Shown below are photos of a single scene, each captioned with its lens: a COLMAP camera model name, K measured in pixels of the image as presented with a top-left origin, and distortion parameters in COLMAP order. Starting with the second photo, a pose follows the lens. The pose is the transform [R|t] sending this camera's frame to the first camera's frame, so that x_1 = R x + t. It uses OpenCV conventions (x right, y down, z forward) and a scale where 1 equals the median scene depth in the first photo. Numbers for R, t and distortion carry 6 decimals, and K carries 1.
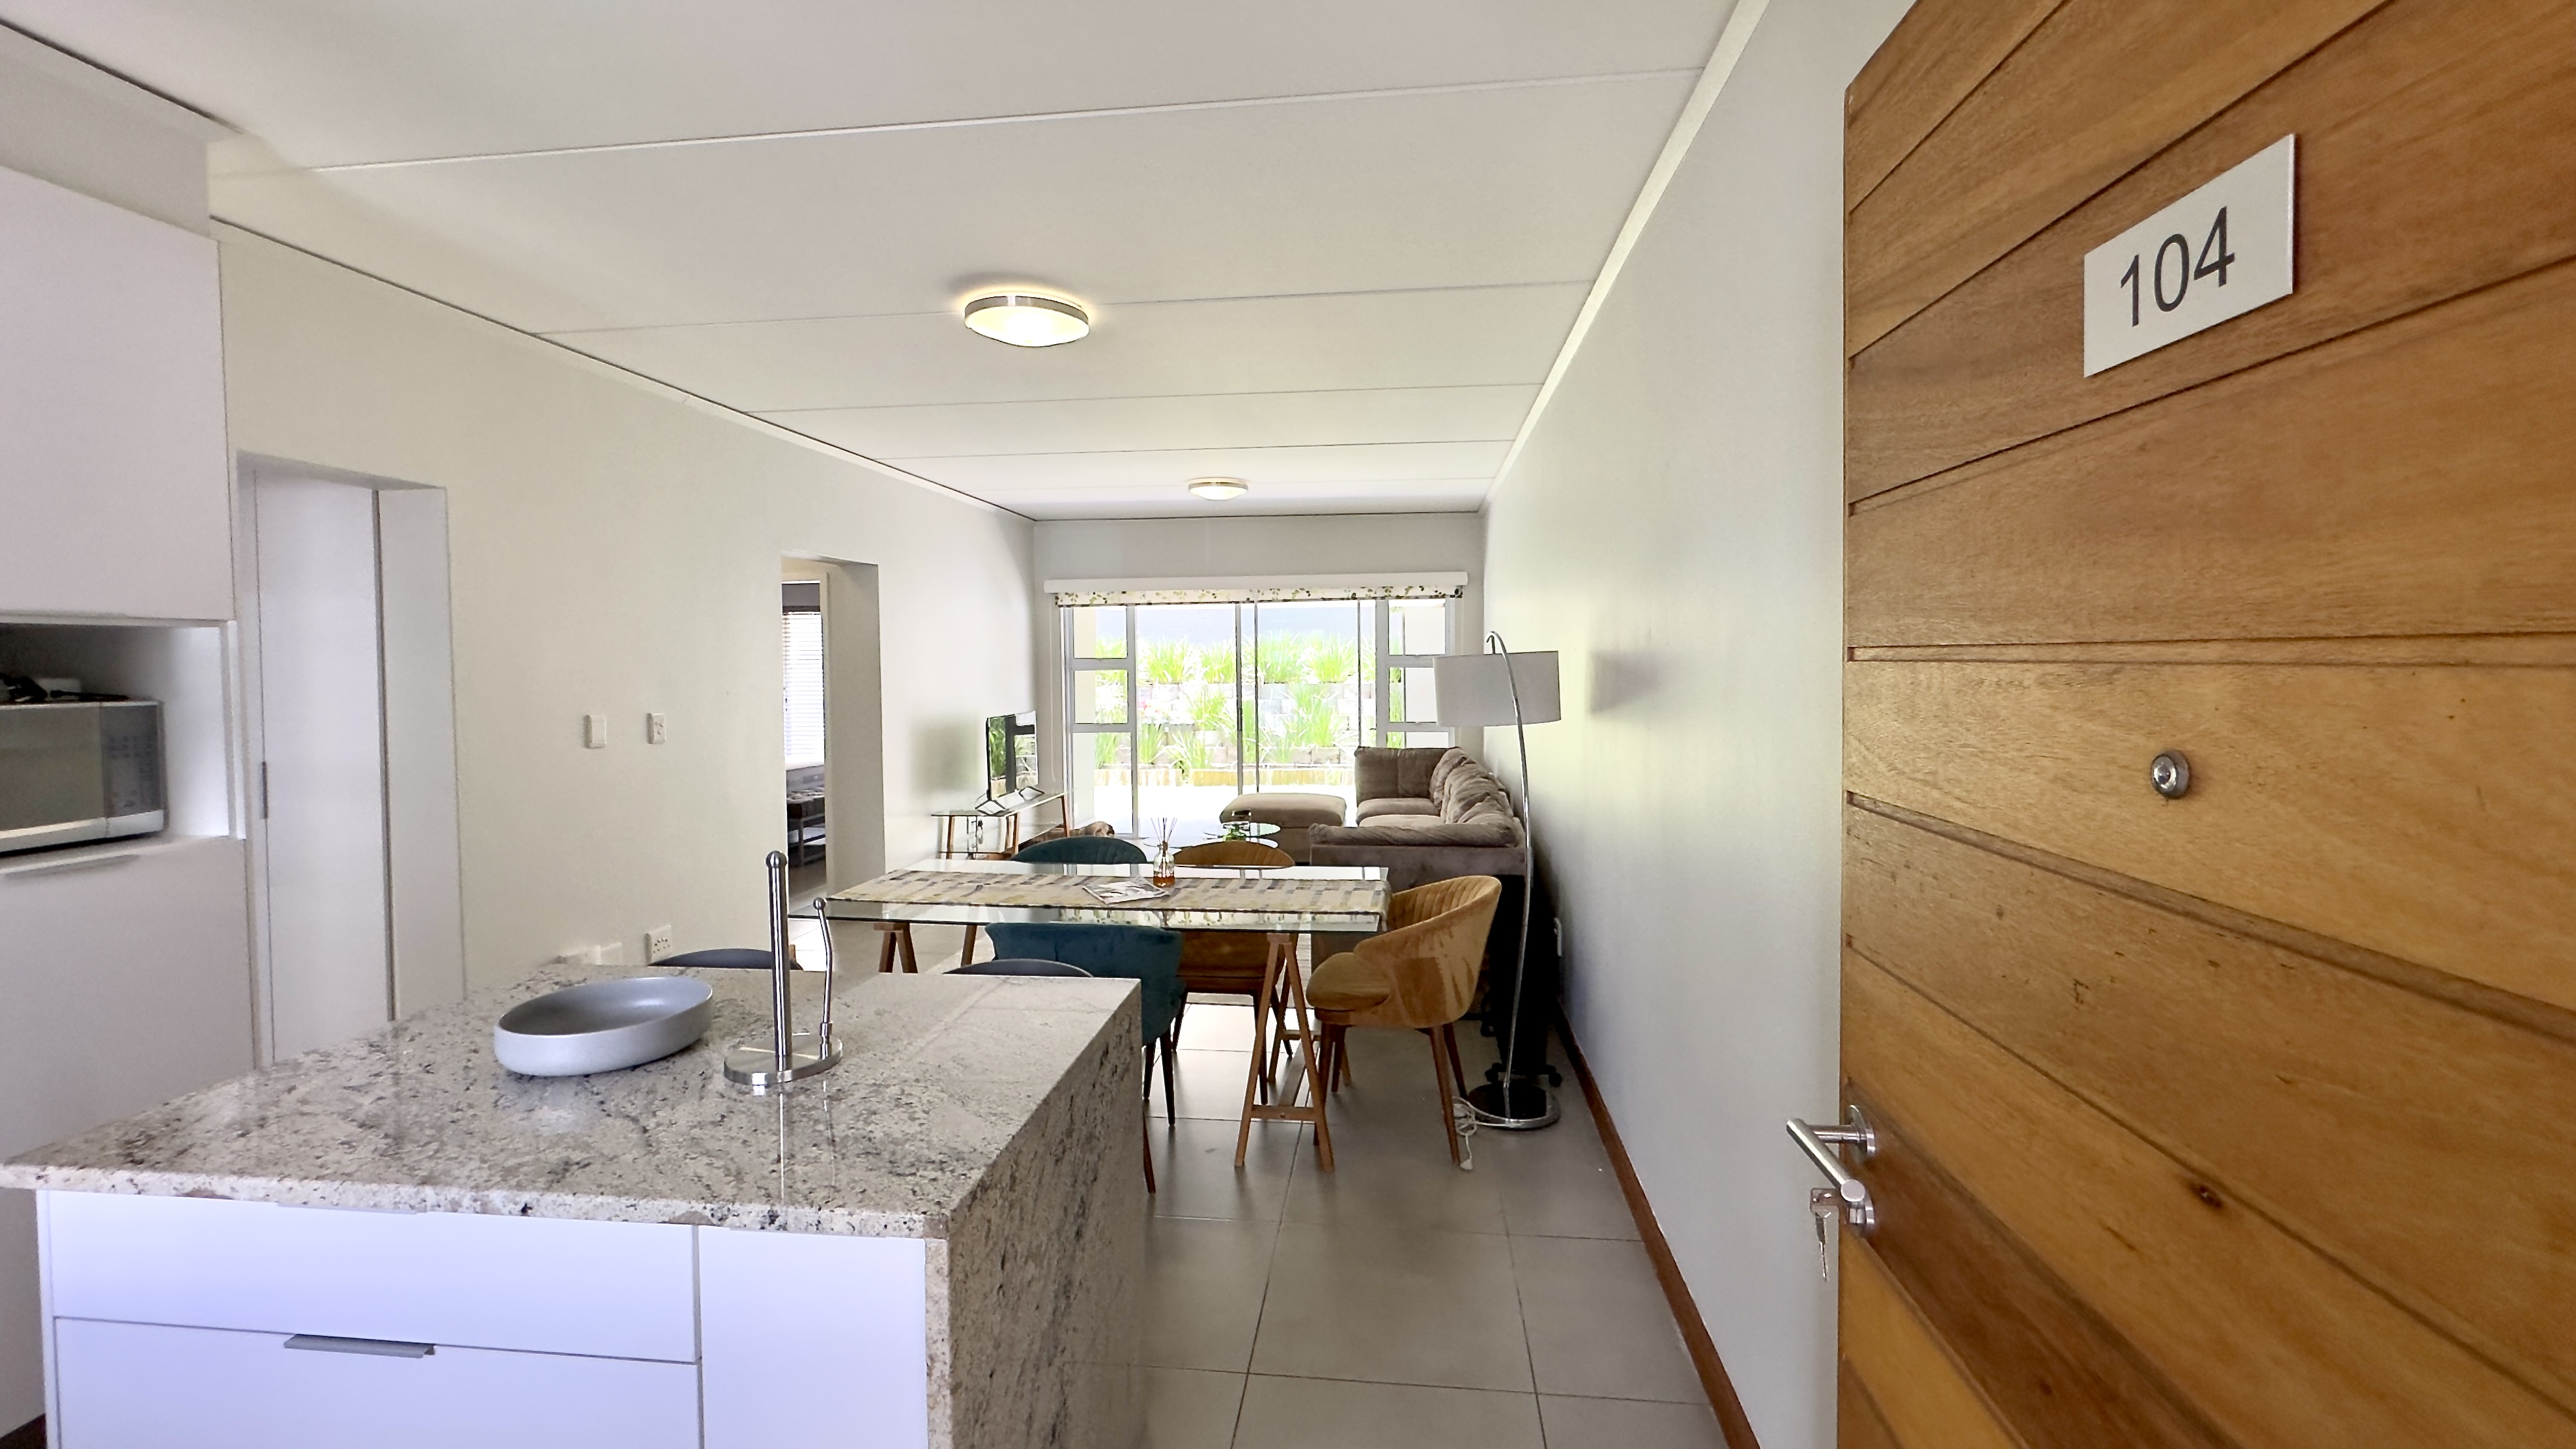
lens RADIAL K [[1052.7, 0, 1289.1], [0, 1052.7, 692.8], [0, 0, 1]] dist [-0.000110, 0.000176]
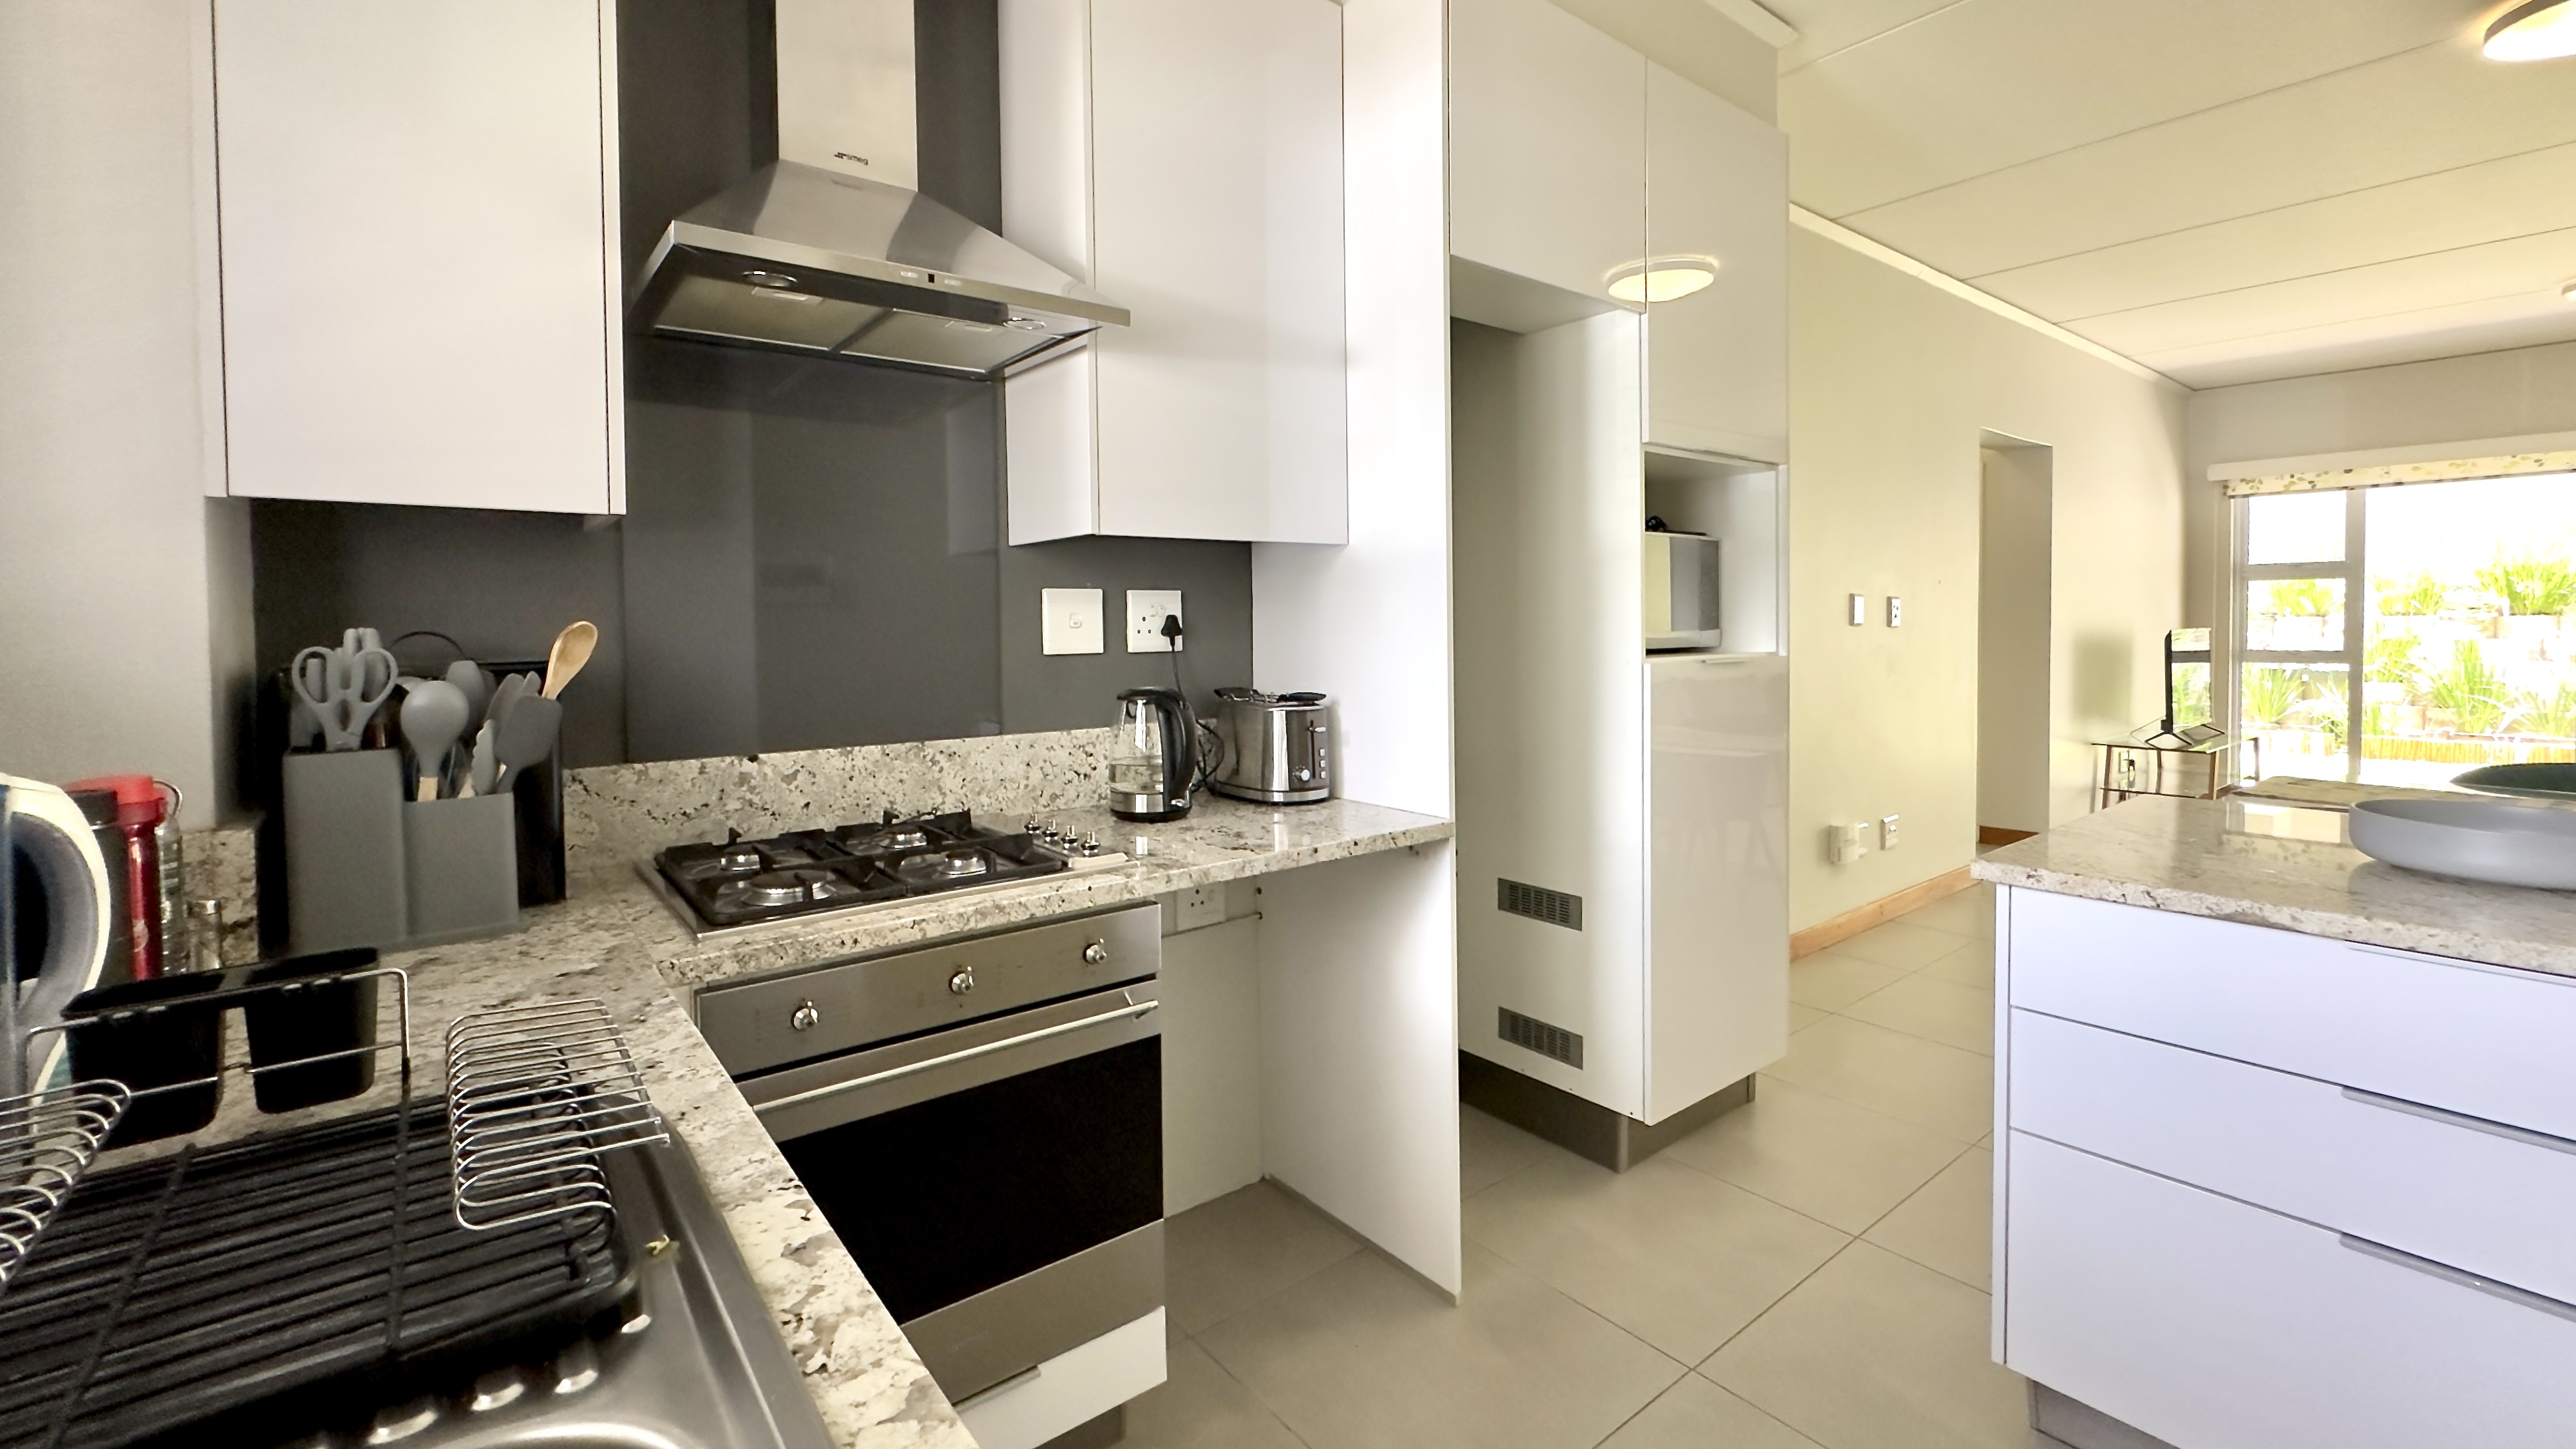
lens RADIAL K [[1088.2, 0, 1279.5], [0, 1088.2, 645.7], [0, 0, 1]] dist [-0.000904, -0.000292]
pose [[0.706259, 0.019378, -0.707689, -0.304859], [-0.019384, 0.999780, 0.008031, 0.071943], [0.707688, 0.008046, 0.706479, -0.123689]]
